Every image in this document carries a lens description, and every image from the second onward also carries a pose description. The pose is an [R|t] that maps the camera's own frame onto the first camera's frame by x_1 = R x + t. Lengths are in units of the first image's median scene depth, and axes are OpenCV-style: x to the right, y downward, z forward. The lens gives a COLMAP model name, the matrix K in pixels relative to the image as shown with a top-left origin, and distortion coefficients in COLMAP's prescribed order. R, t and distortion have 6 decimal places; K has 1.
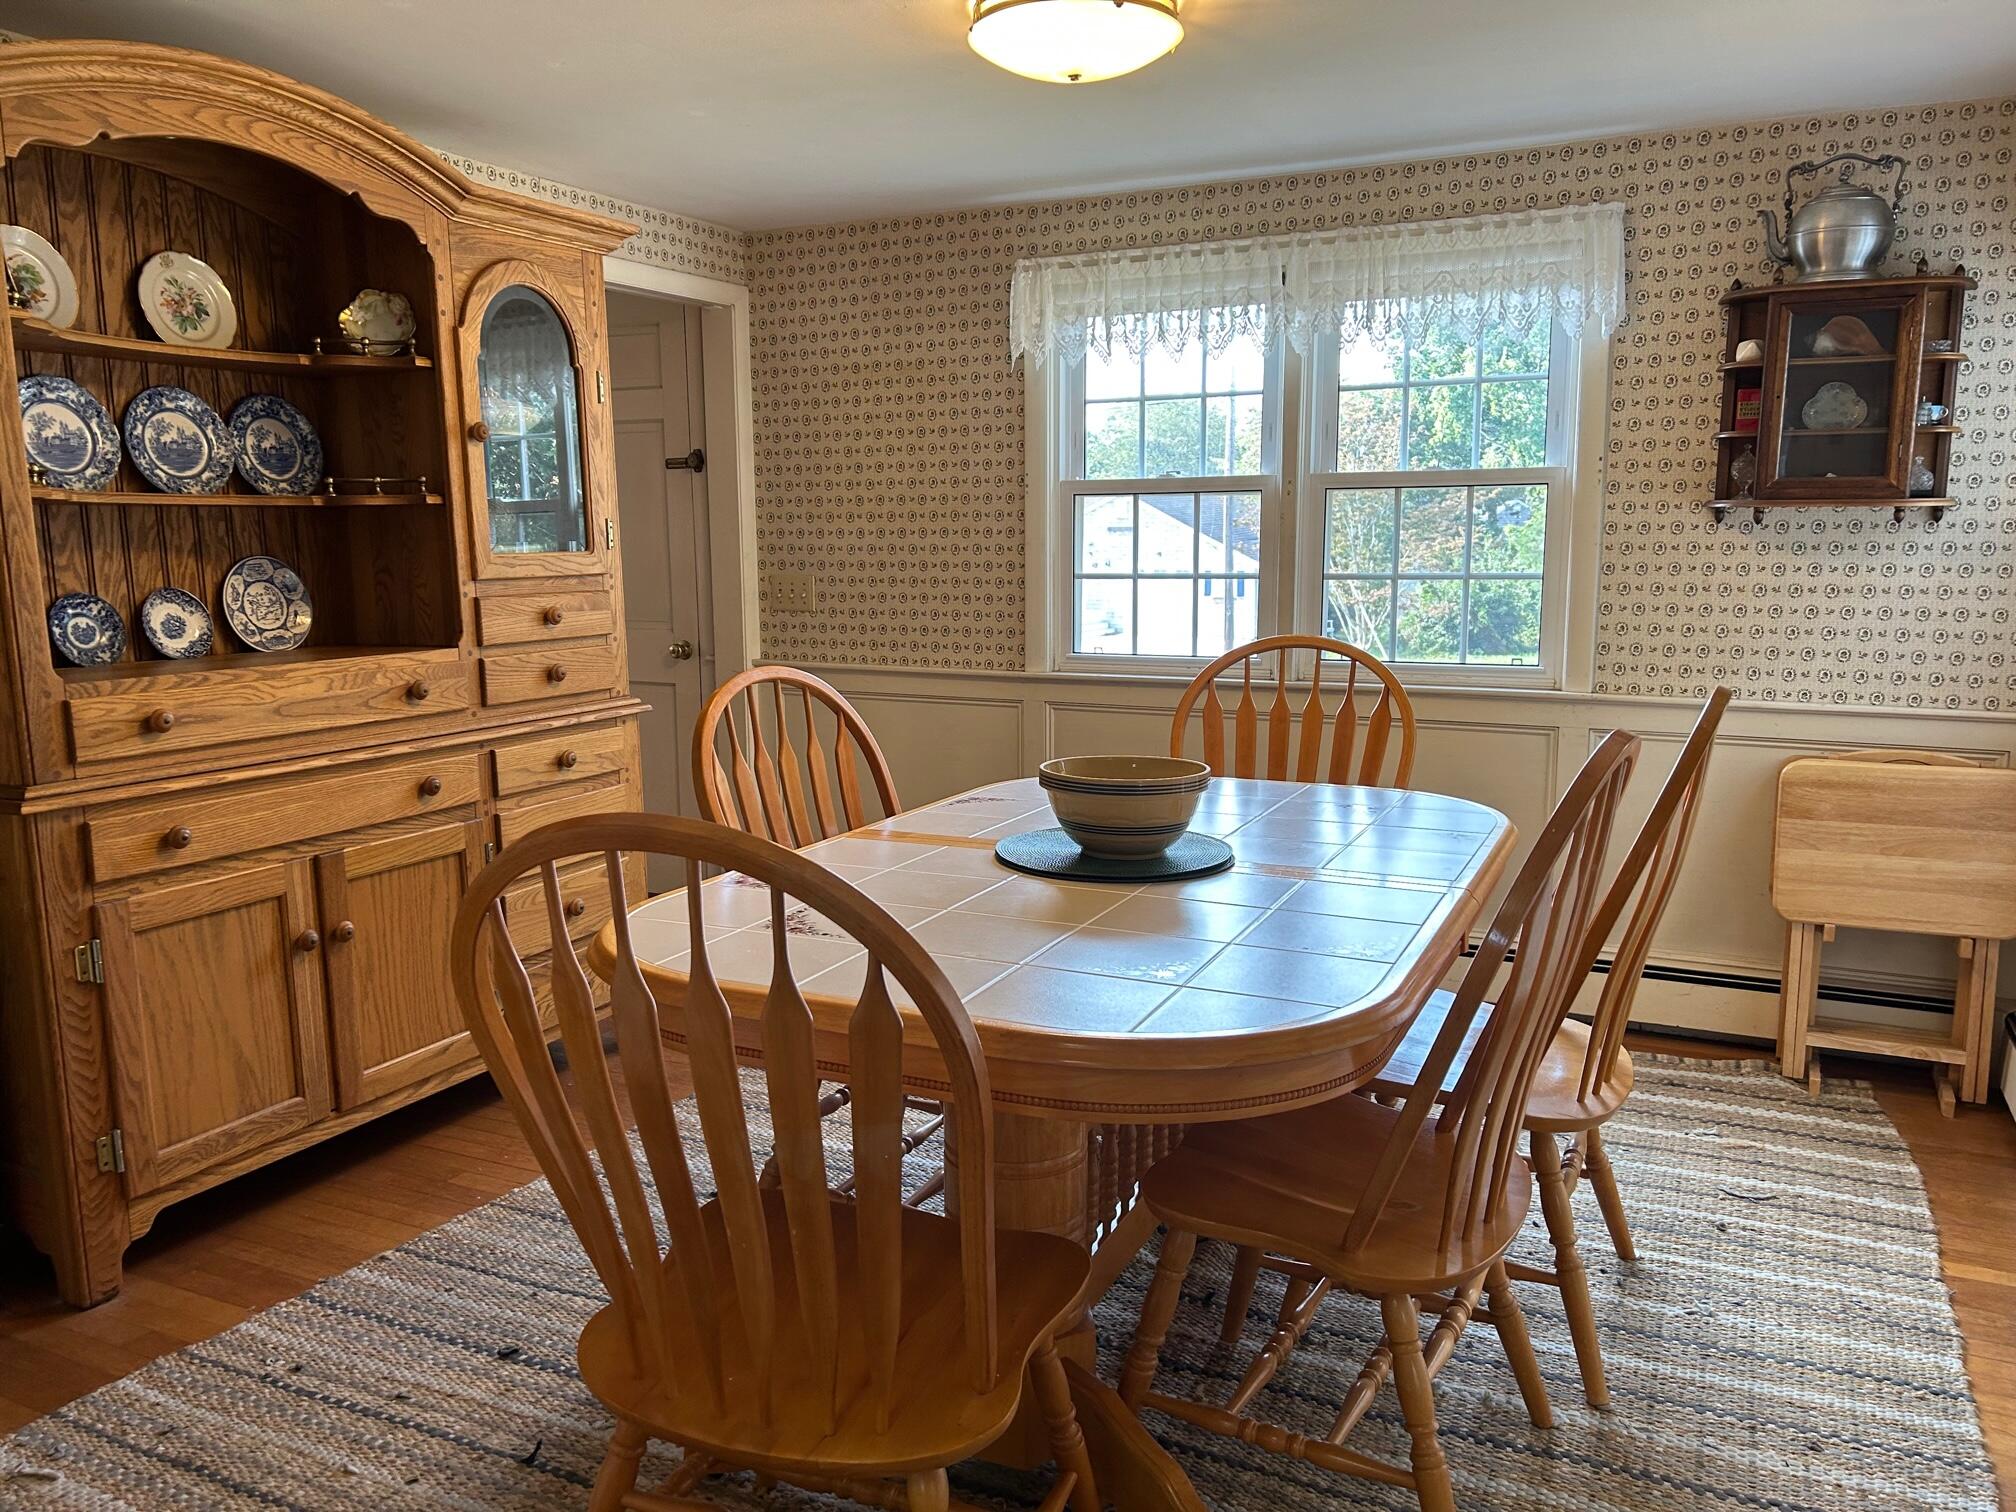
lens RADIAL K [[1495.4, 0, 999.4], [0, 1495.4, 759.8], [0, 0, 1]] dist [0.053676, -0.053953]
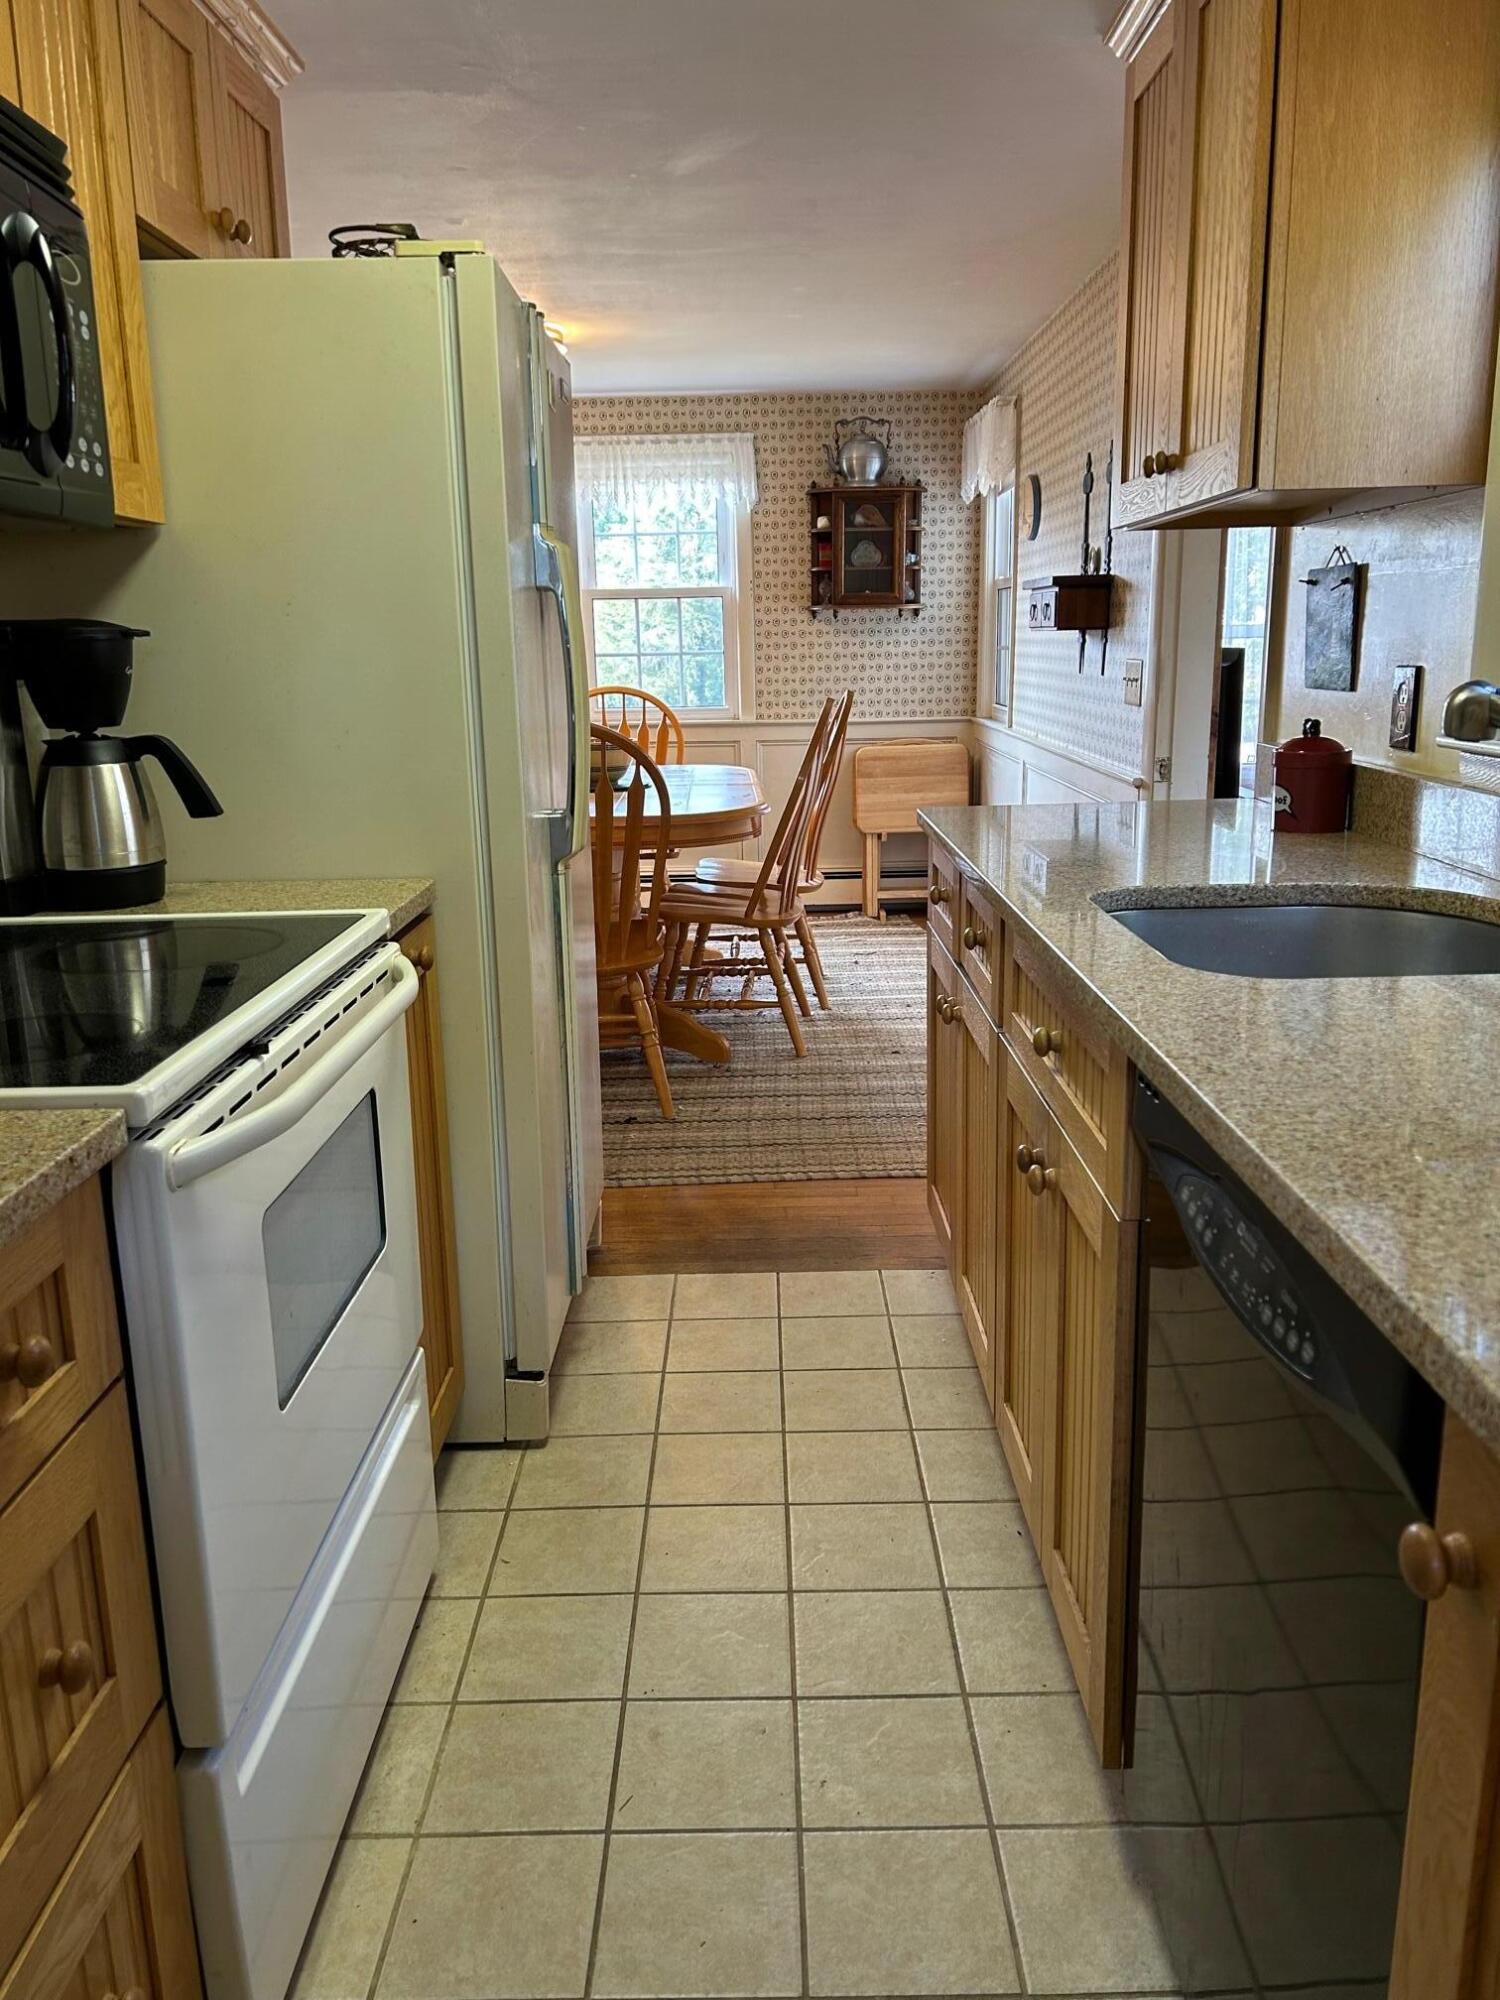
lens RADIAL K [[1483.5, 0, 747.7], [0, 1483.5, 997.6], [0, 0, 1]] dist [0.053676, -0.053953]
pose [[0.900076, -0.116611, 0.419839, -0.405231], [0.081881, 0.991624, 0.099885, 0.110647], [-0.427970, -0.055528, 0.902086, -0.610785]]
